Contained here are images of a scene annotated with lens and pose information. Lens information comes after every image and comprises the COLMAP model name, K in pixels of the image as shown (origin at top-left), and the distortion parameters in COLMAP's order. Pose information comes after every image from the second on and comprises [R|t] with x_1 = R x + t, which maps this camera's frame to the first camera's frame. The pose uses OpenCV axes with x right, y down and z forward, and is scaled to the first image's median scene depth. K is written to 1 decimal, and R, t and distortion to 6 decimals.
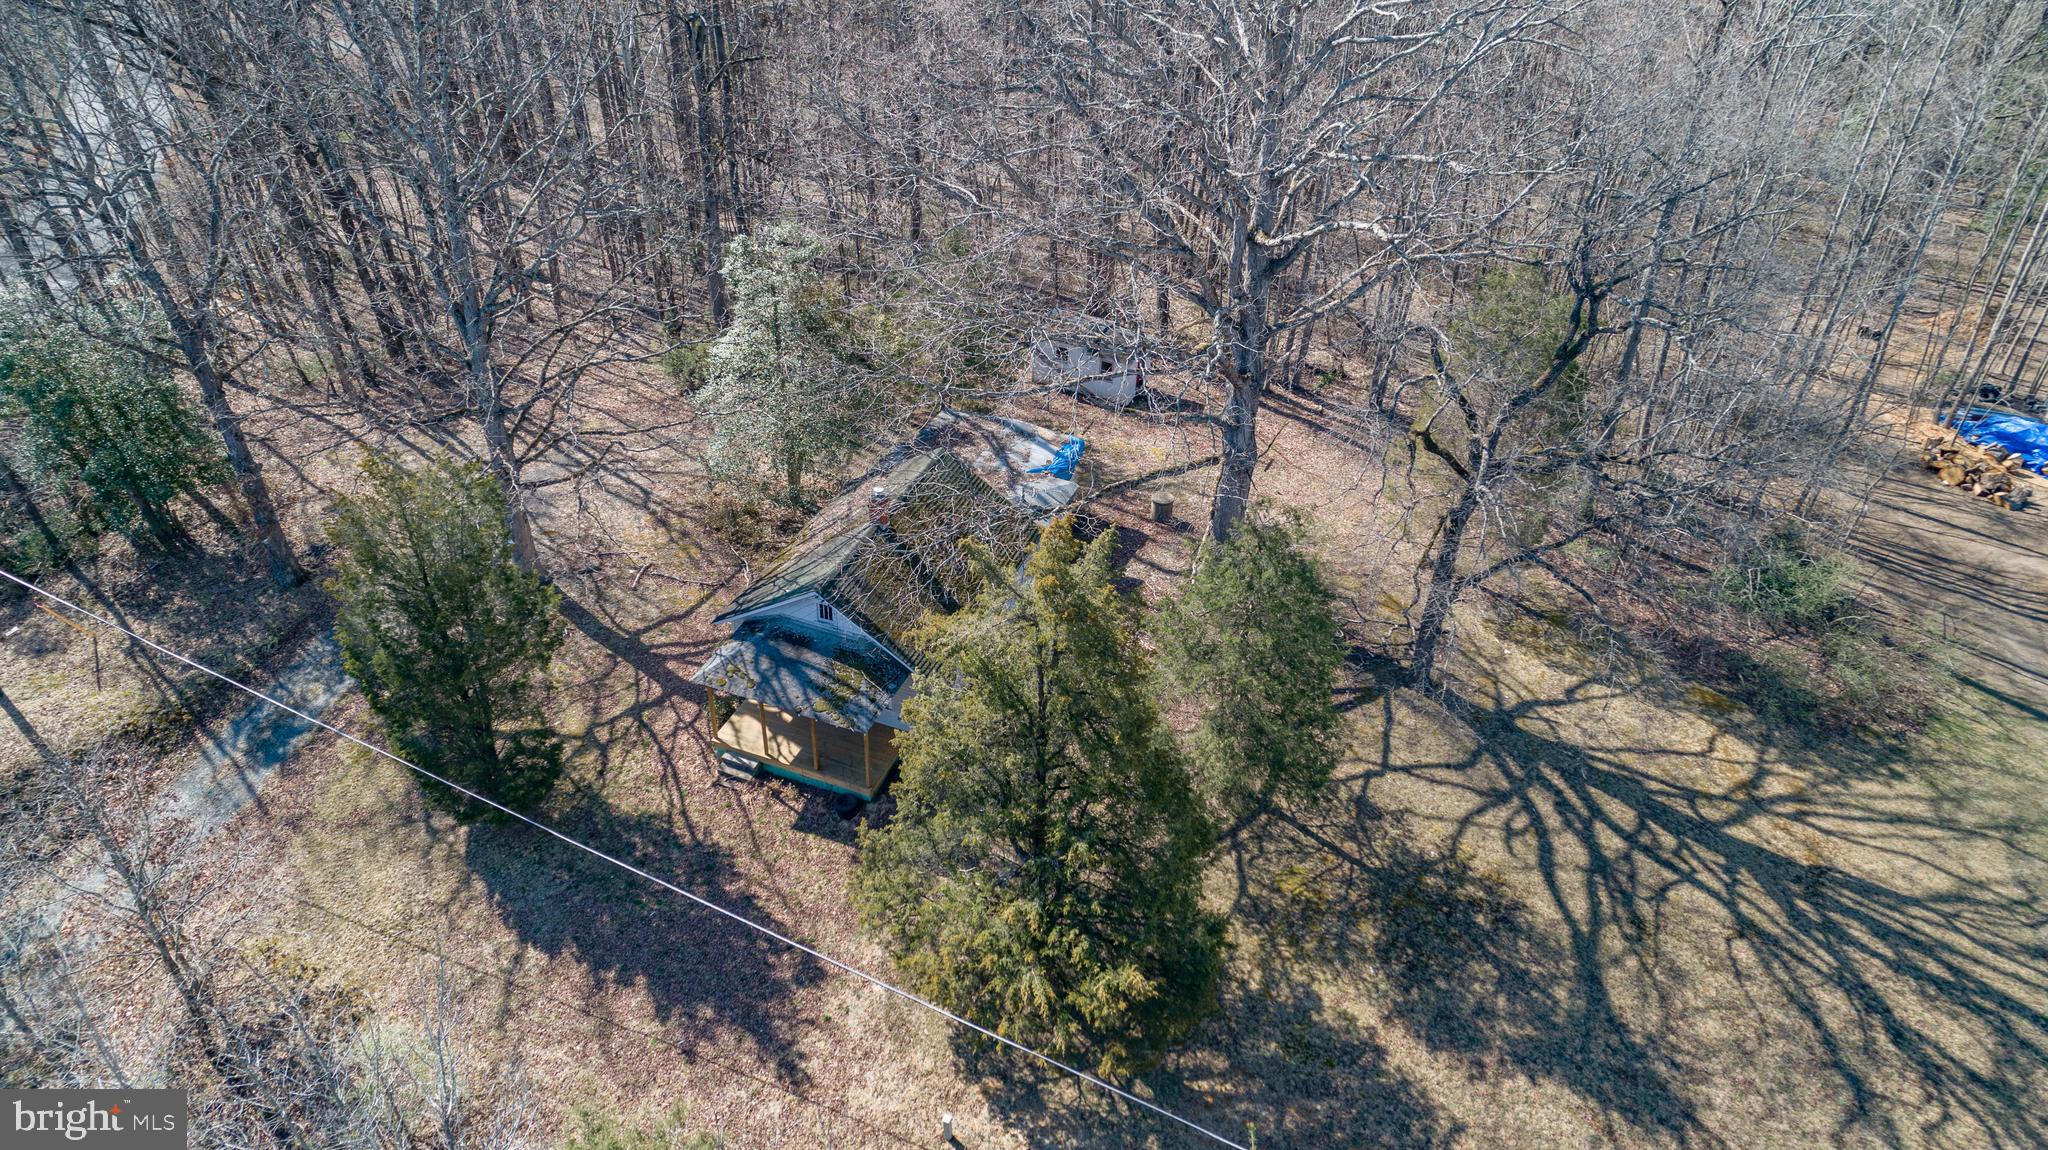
lens RADIAL K [[1369.4, 0, 1022.1], [0, 1369.4, 575.7], [0, 0, 1]] dist [0.024776, 0.006657]
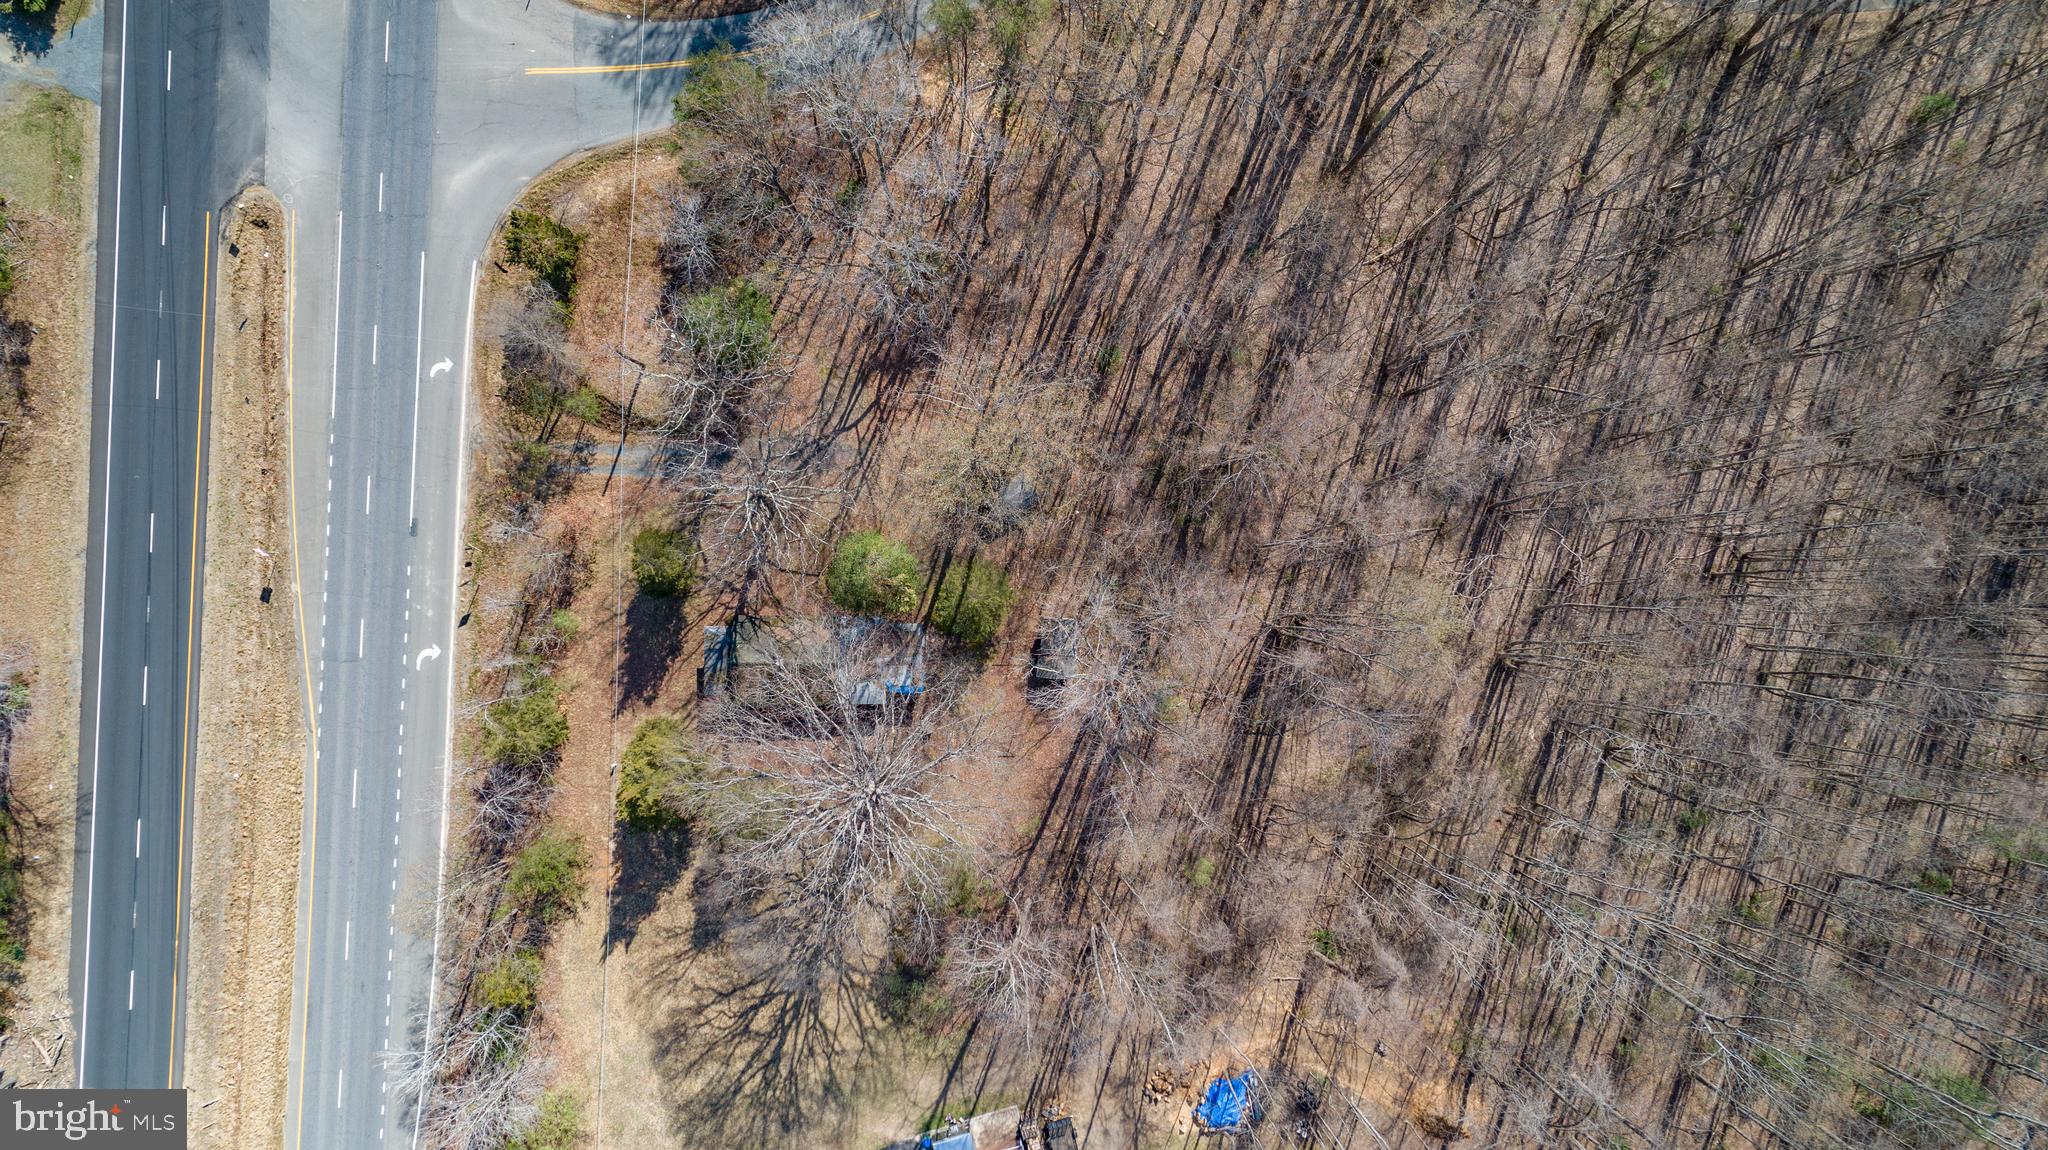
lens RADIAL K [[1388.1, 0, 1018.9], [0, 1388.1, 562.3], [0, 0, 1]] dist [0.026630, 0.005980]
pose [[0.376422, 0.926343, -0.013978, -0.074983], [-0.562351, 0.240451, 0.791166, -2.624238], [0.736252, -0.289952, 0.611441, -0.255136]]
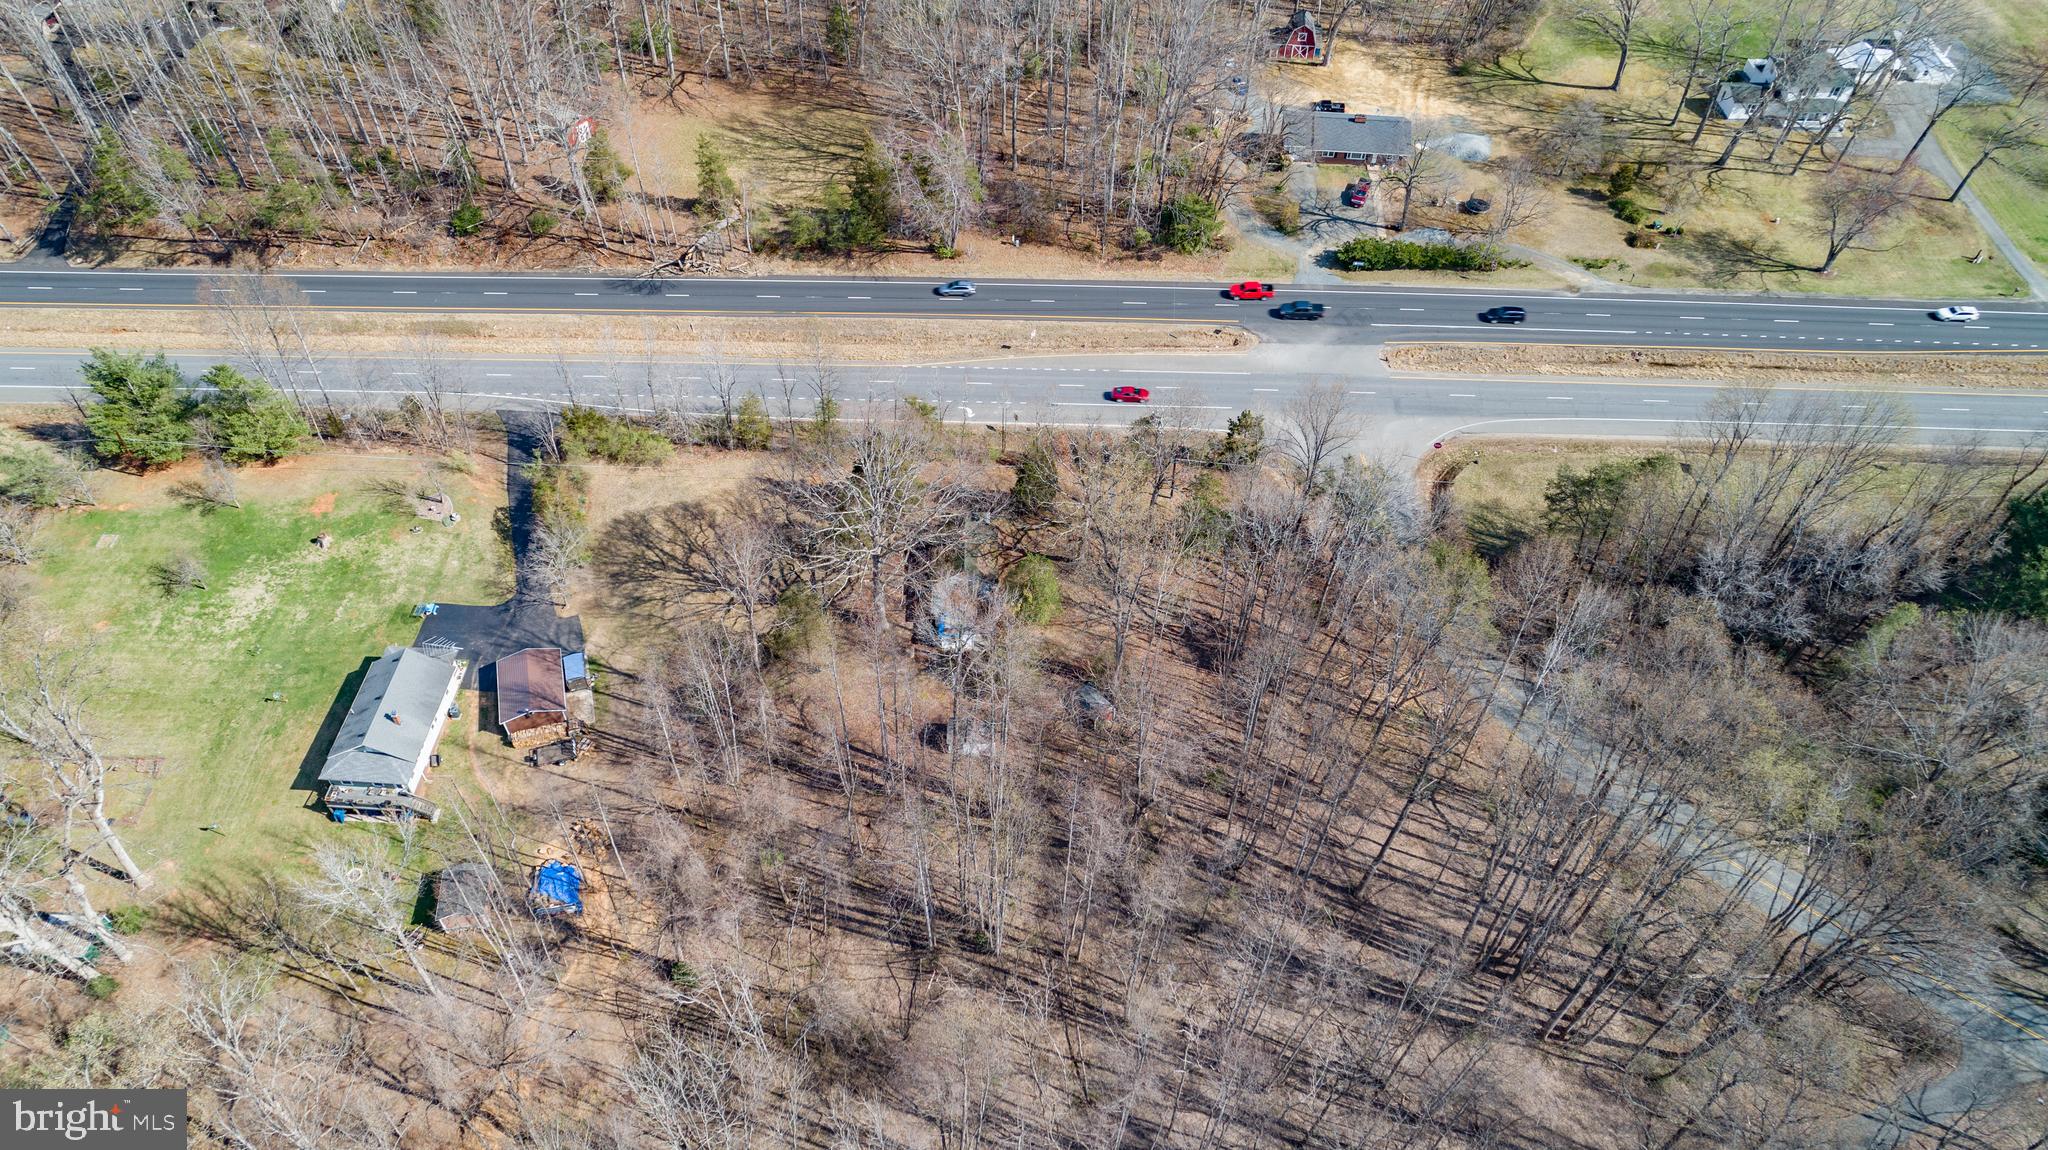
lens RADIAL K [[1369.4, 0, 1022.1], [0, 1369.4, 575.7], [0, 0, 1]] dist [0.024776, 0.006657]
pose [[-0.917023, 0.268056, -0.295323, 0.911341], [-0.269671, 0.128823, 0.954297, -3.754946], [0.293849, 0.954752, -0.045846, 1.385558]]
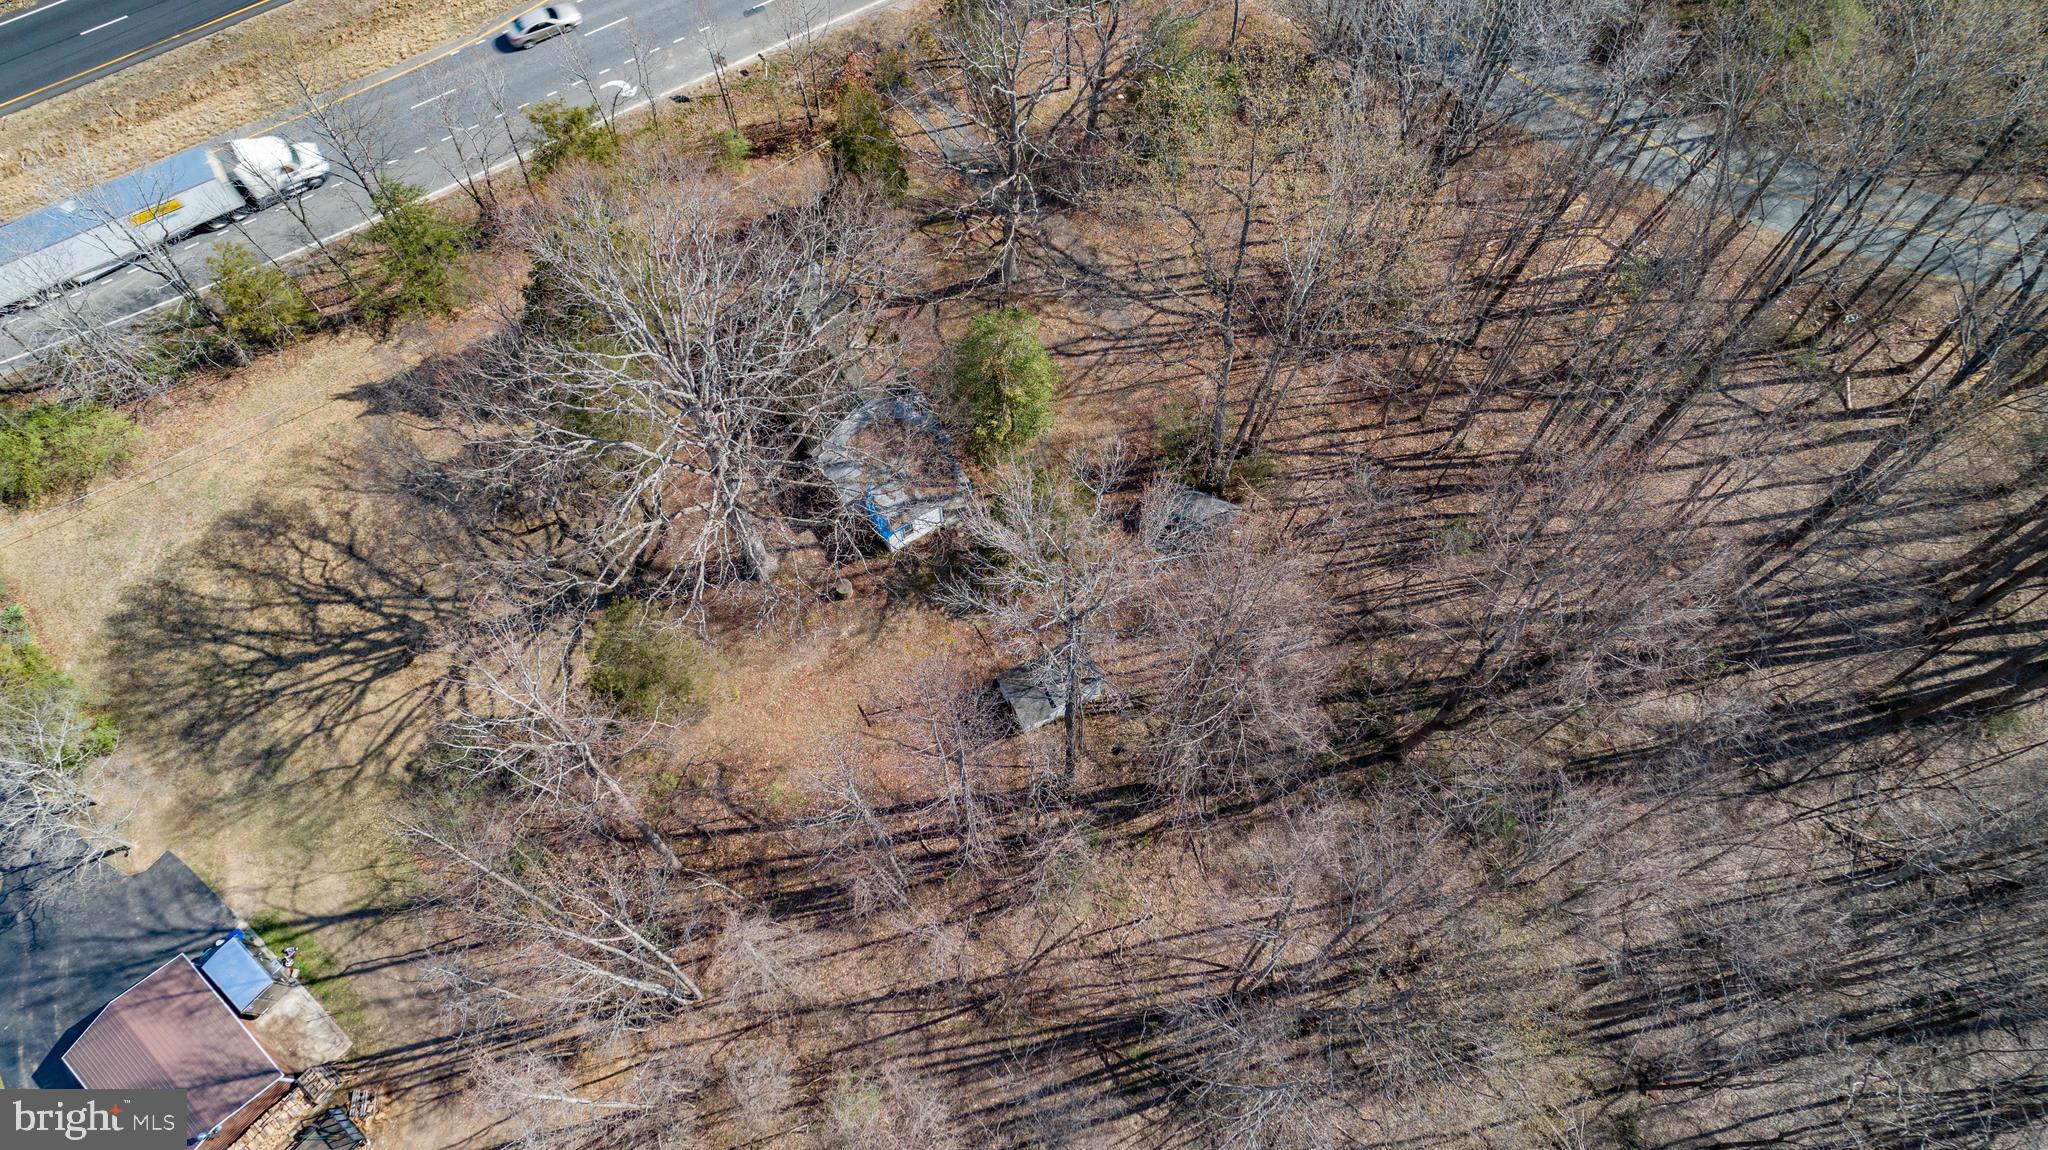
lens RADIAL K [[1388.1, 0, 1018.9], [0, 1388.1, 562.3], [0, 0, 1]] dist [0.026630, 0.005980]
pose [[-0.582185, 0.734105, -0.349500, 0.660169], [-0.489632, 0.026618, 0.871523, -1.912618], [0.649093, 0.678514, 0.343945, 0.779517]]
